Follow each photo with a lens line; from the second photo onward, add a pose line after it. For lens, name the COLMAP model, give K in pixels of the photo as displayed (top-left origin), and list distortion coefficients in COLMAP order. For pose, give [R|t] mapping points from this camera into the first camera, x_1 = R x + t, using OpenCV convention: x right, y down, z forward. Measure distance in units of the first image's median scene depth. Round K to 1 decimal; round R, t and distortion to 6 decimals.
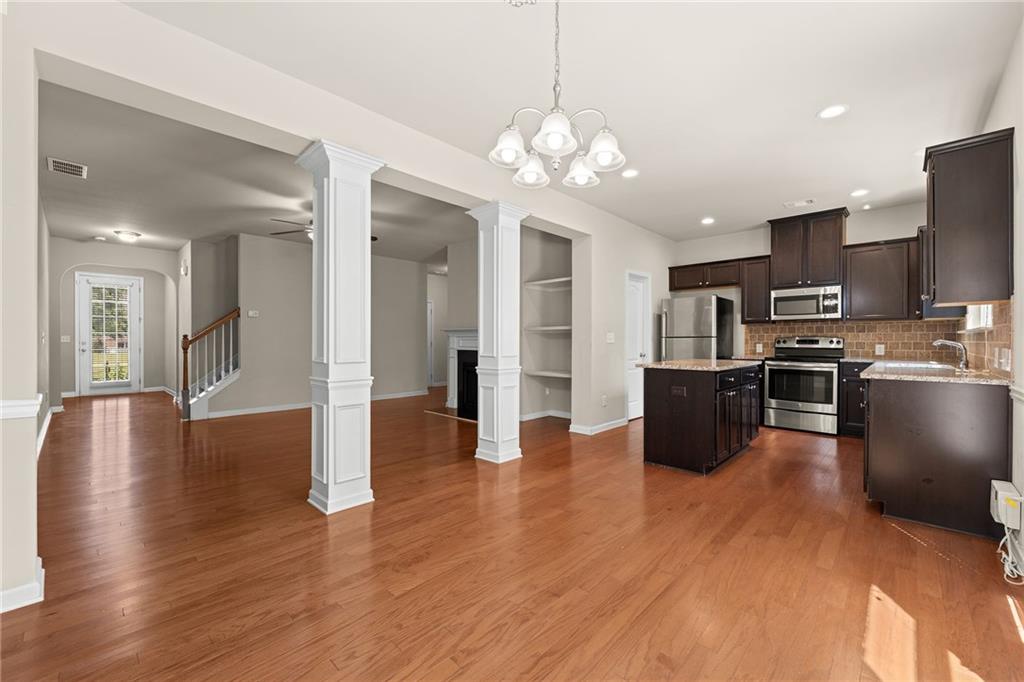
lens RADIAL K [[415.7, 0, 513.9], [0, 415.7, 341.1], [0, 0, 1]] dist [0.001382, -0.000191]
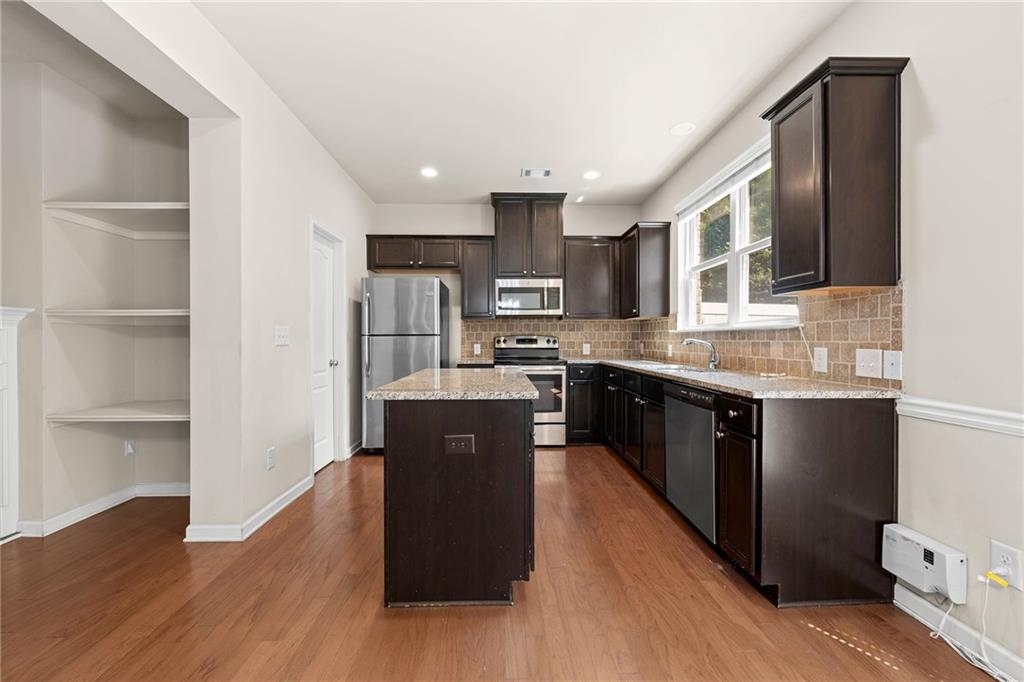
lens RADIAL K [[415.7, 0, 512.8], [0, 415.7, 342.8], [0, 0, 1]] dist [0.001382, -0.000191]
pose [[0.706675, -0.006895, 0.707505, 0.058216], [0.003135, 0.999973, 0.006613, -0.000939], [-0.707531, -0.002455, 0.706678, 0.375817]]
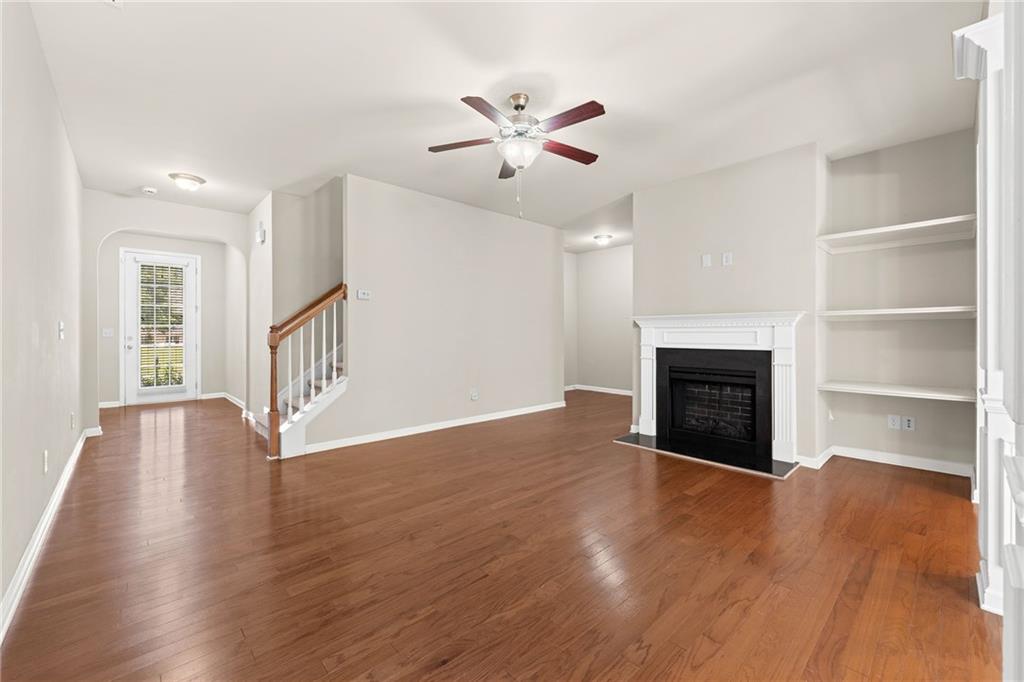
lens RADIAL K [[415.7, 0, 511.0], [0, 415.7, 334.1], [0, 0, 1]] dist [0.001382, -0.000191]
pose [[0.997719, -0.002364, -0.067459, -0.375125], [0.002233, 0.999995, -0.002013, 0.000367], [0.067464, 0.001858, 0.997720, 0.377162]]
